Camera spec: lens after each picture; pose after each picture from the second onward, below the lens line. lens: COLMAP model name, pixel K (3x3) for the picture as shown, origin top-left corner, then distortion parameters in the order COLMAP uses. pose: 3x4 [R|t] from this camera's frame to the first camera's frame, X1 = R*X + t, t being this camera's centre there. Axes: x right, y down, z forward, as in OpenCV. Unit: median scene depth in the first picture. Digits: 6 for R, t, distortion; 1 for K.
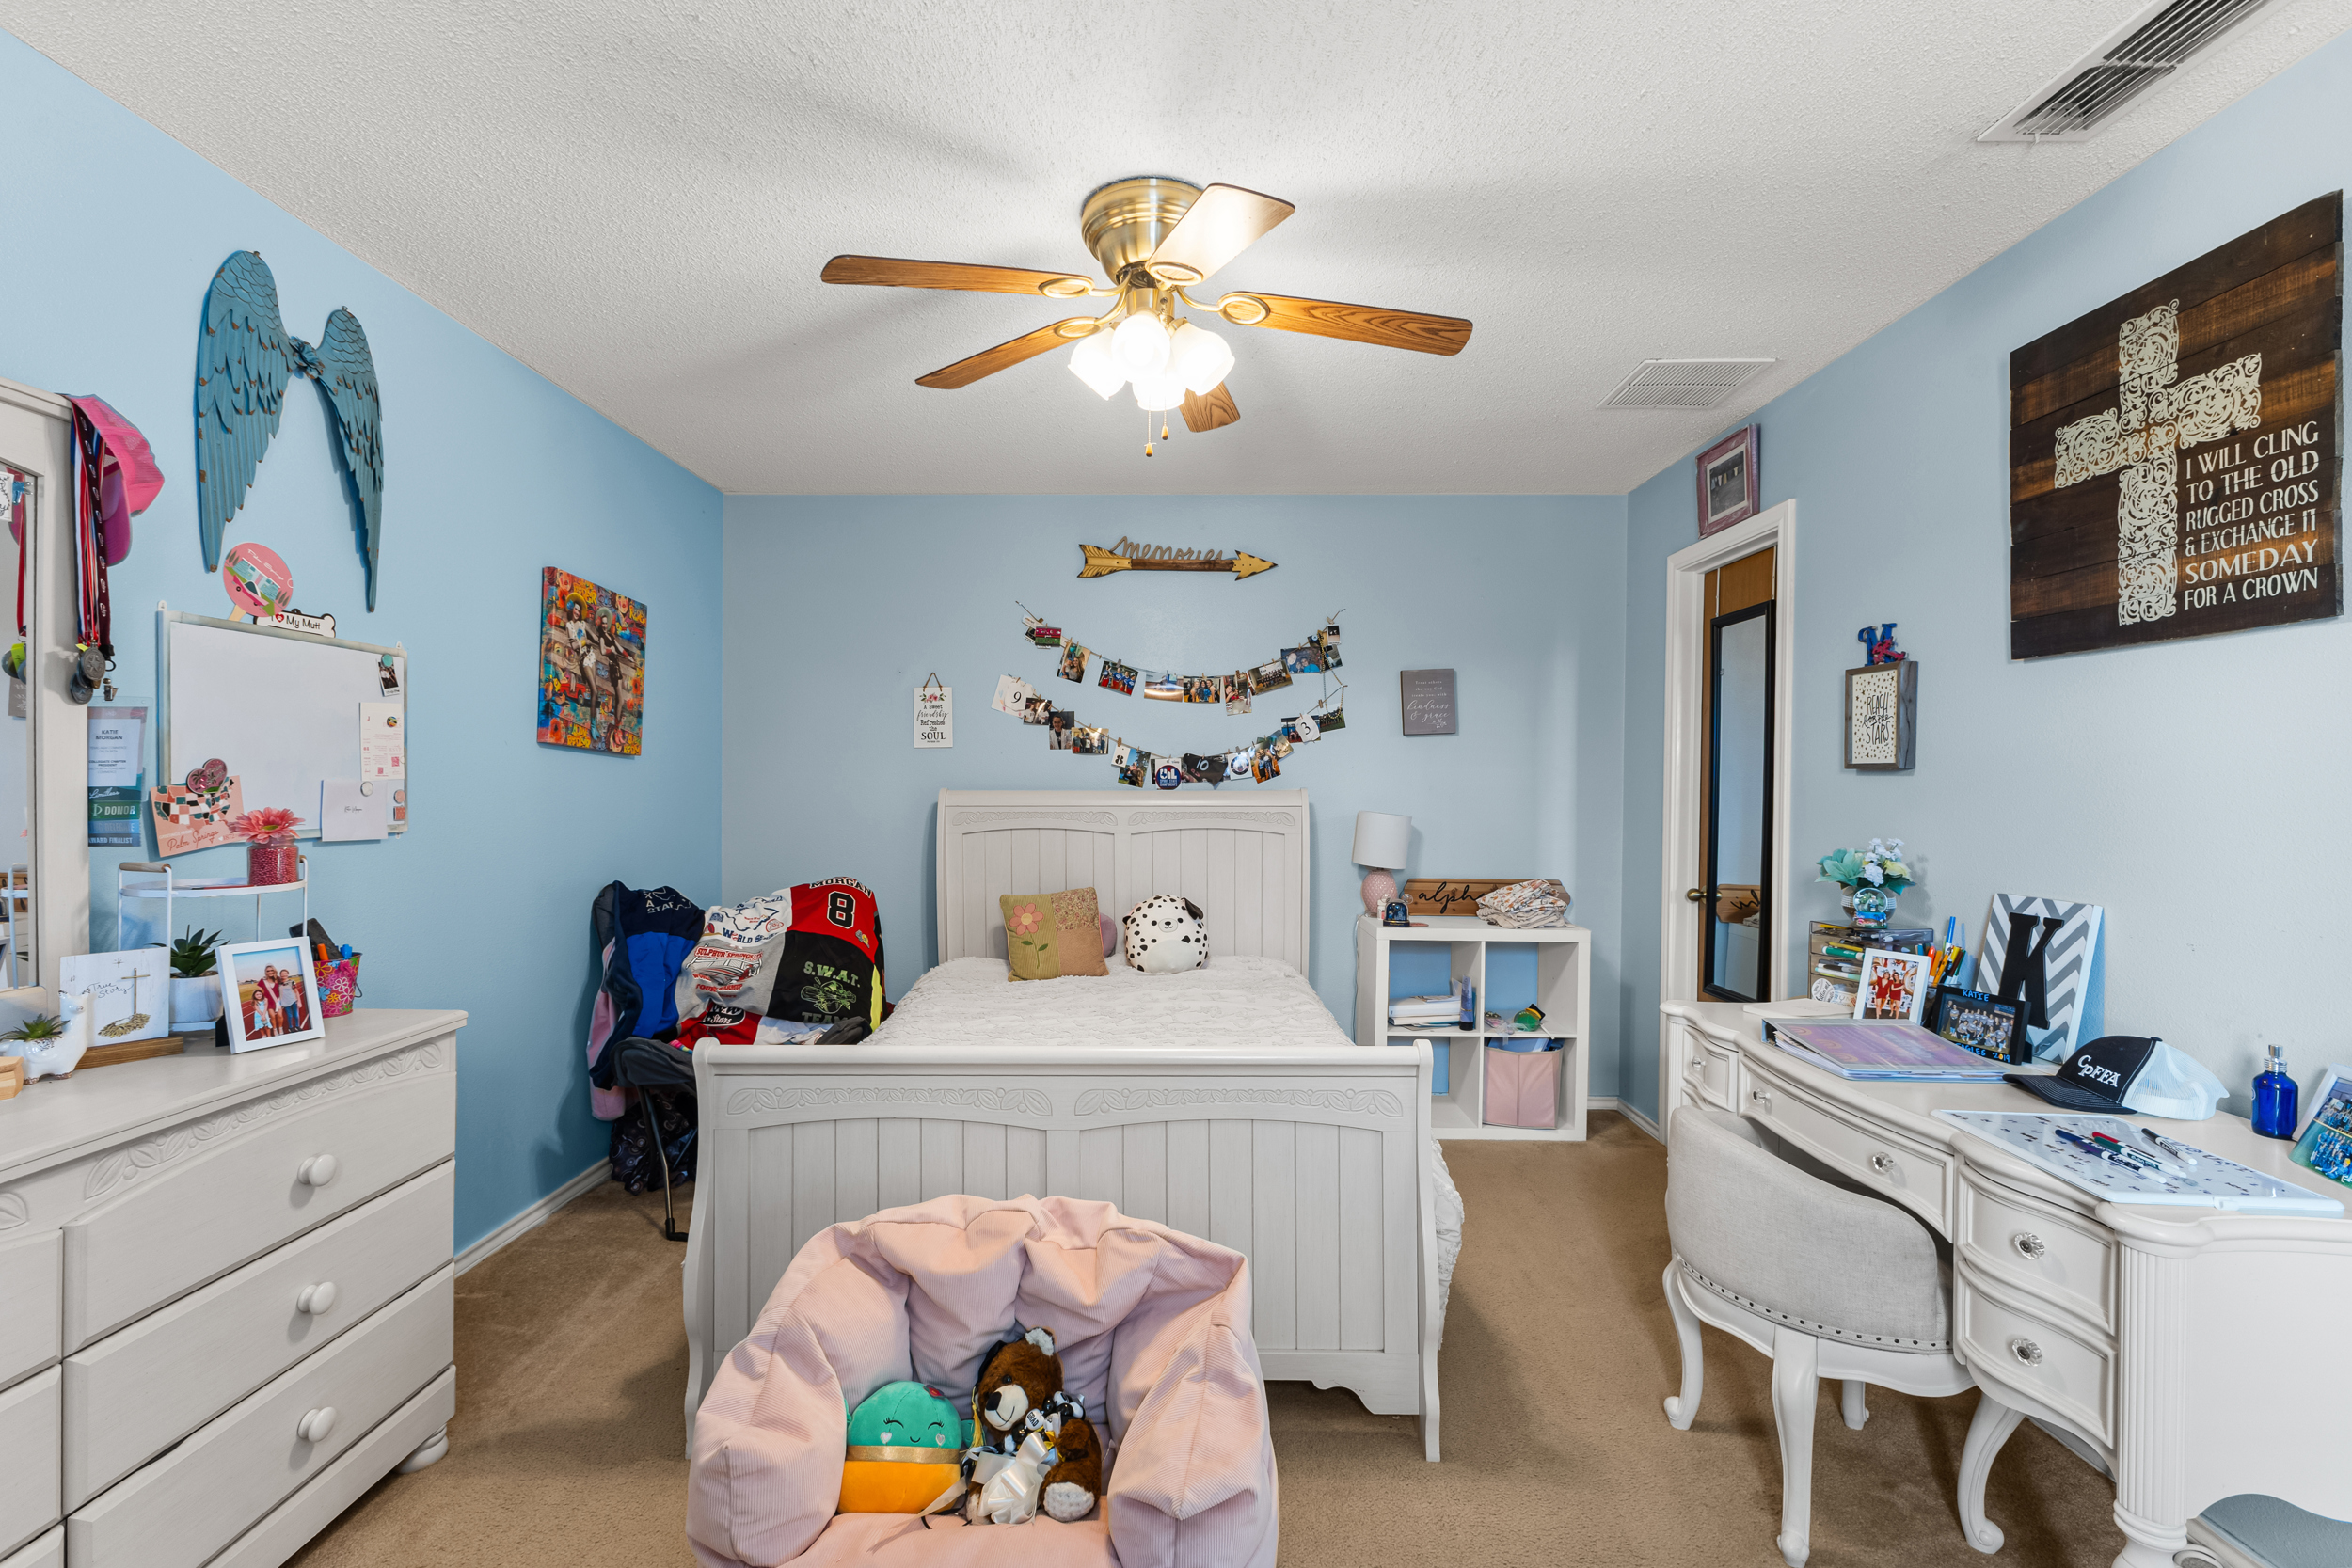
lens RADIAL K [[1044.0, 0, 1169.1], [0, 1044.0, 804.5], [0, 0, 1]] dist [0.010390, 0.000134]
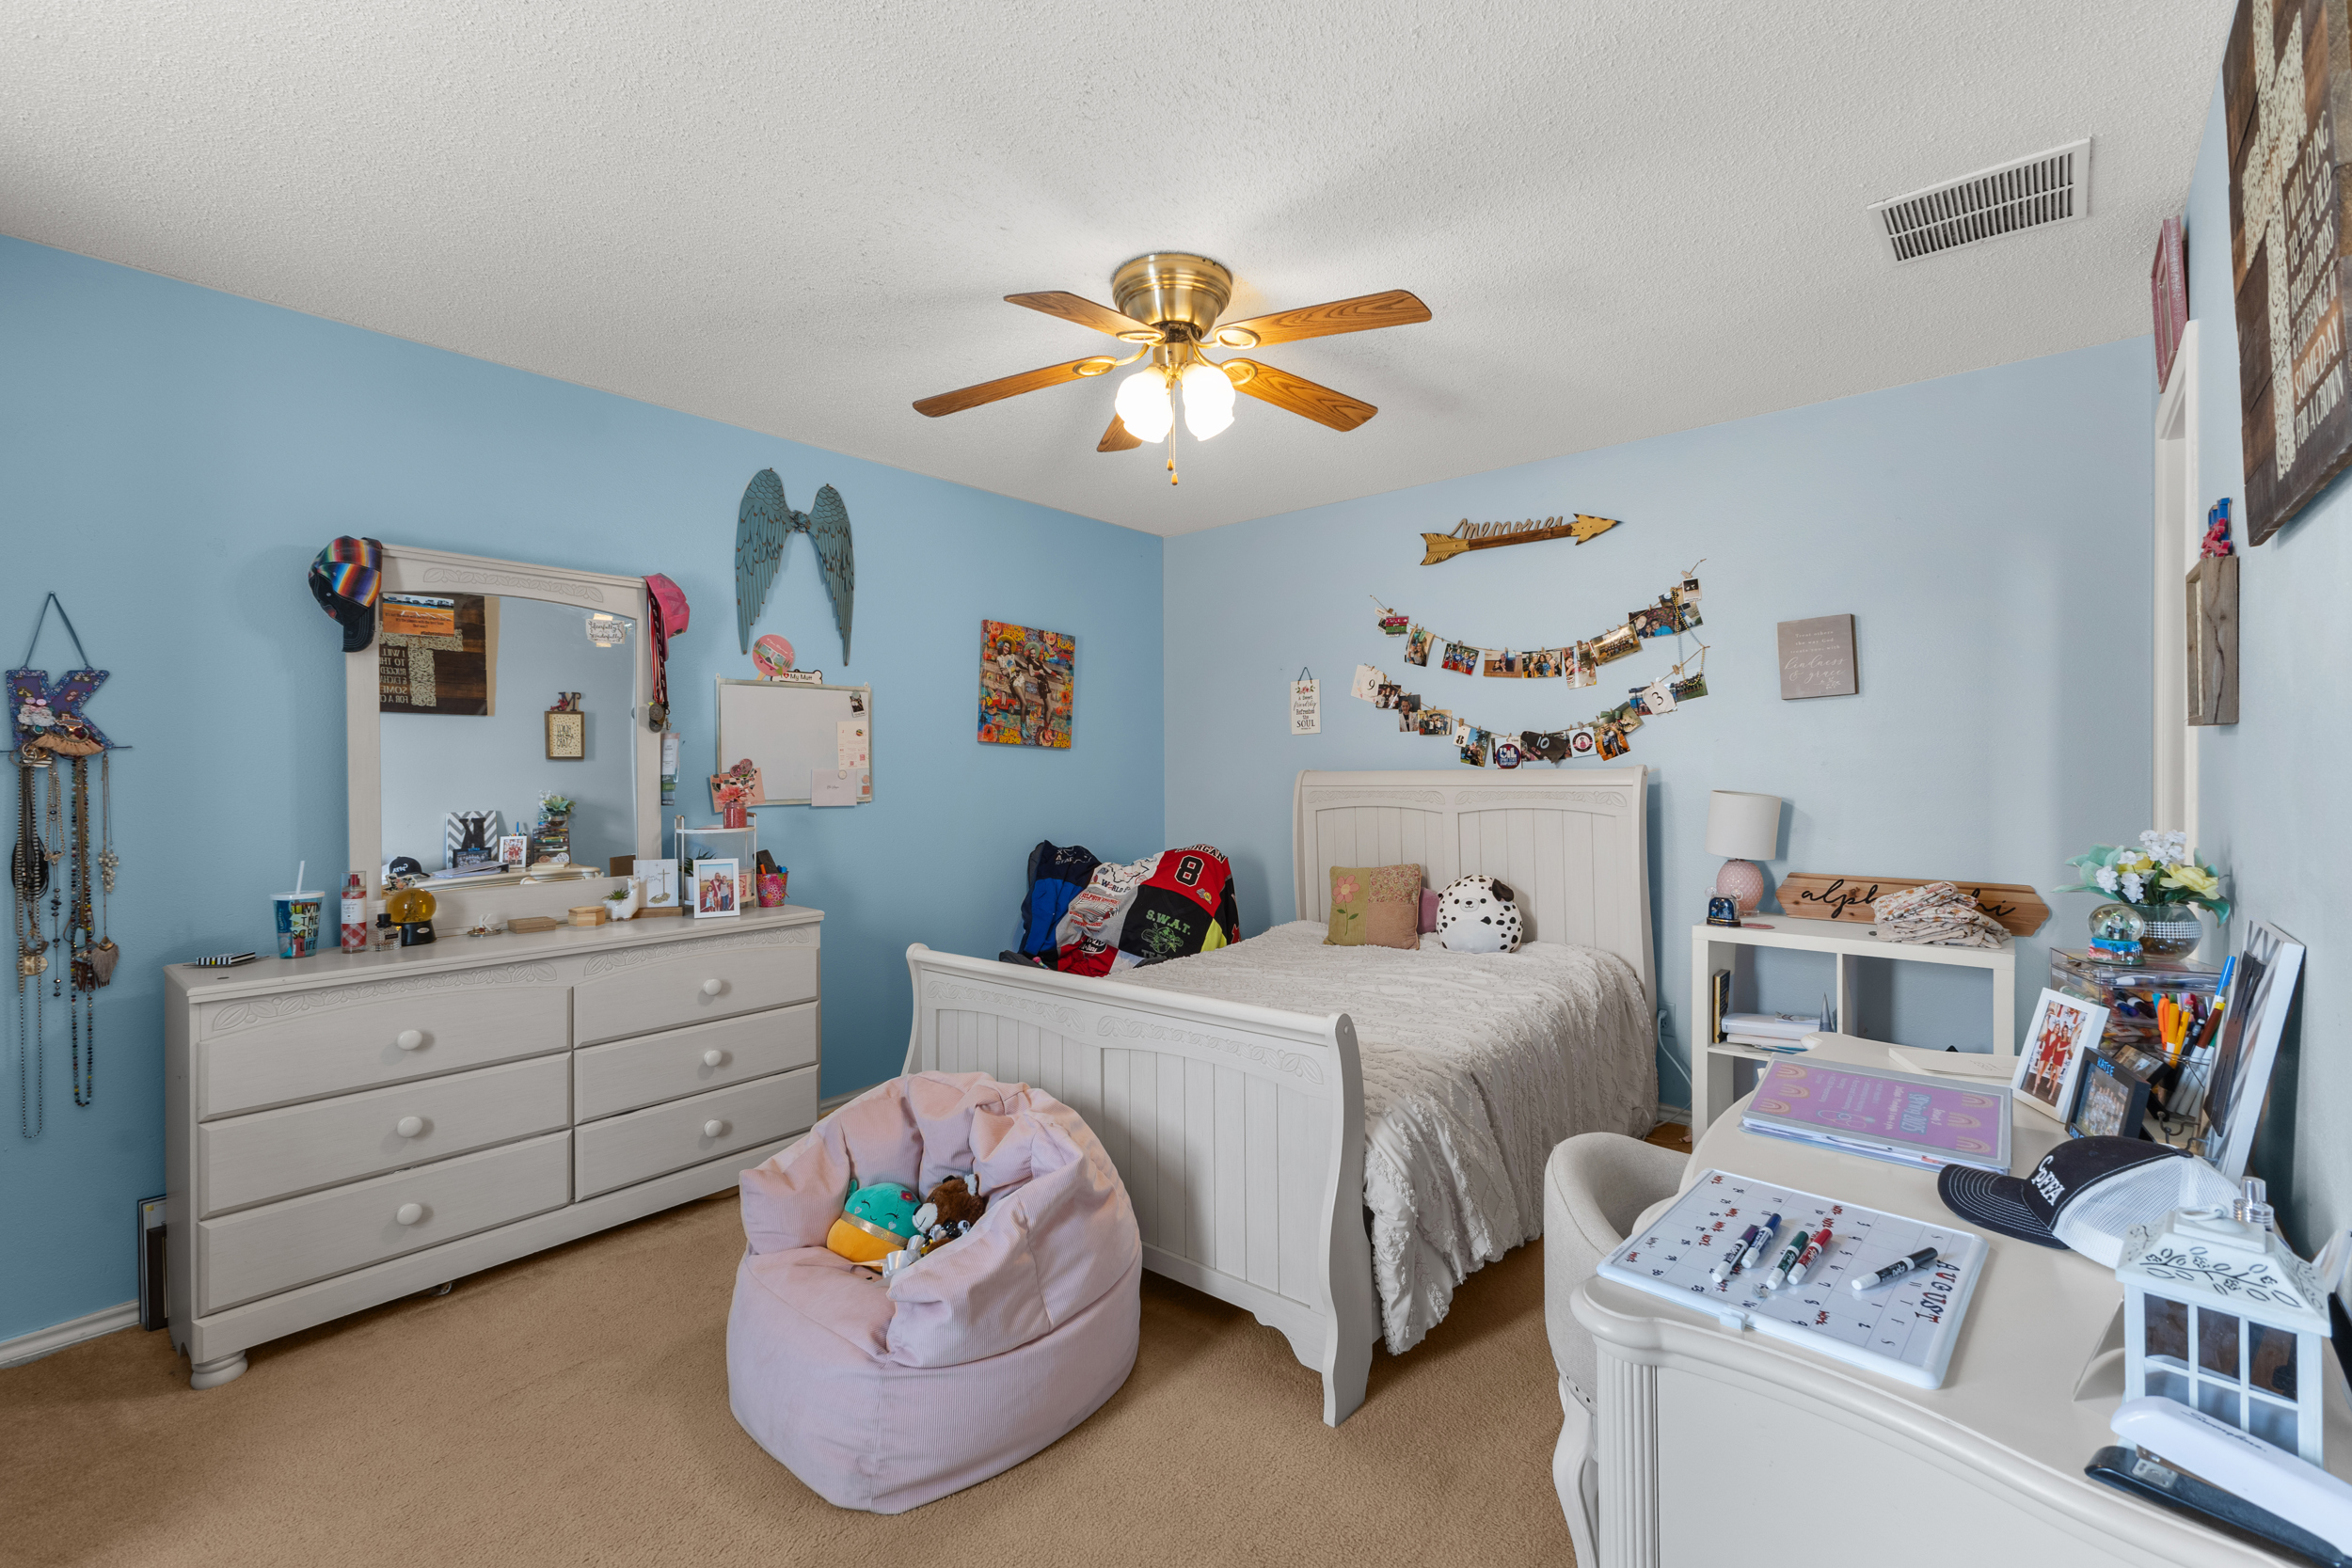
lens RADIAL K [[1021.5, 0, 1179.7], [0, 1021.5, 780.1], [0, 0, 1]] dist [0.008981, -0.000309]
pose [[0.770840, -0.004482, -0.637013, 0.427798], [0.000593, 0.999980, -0.006319, 0.002591], [0.637029, 0.004493, 0.770827, 0.073780]]
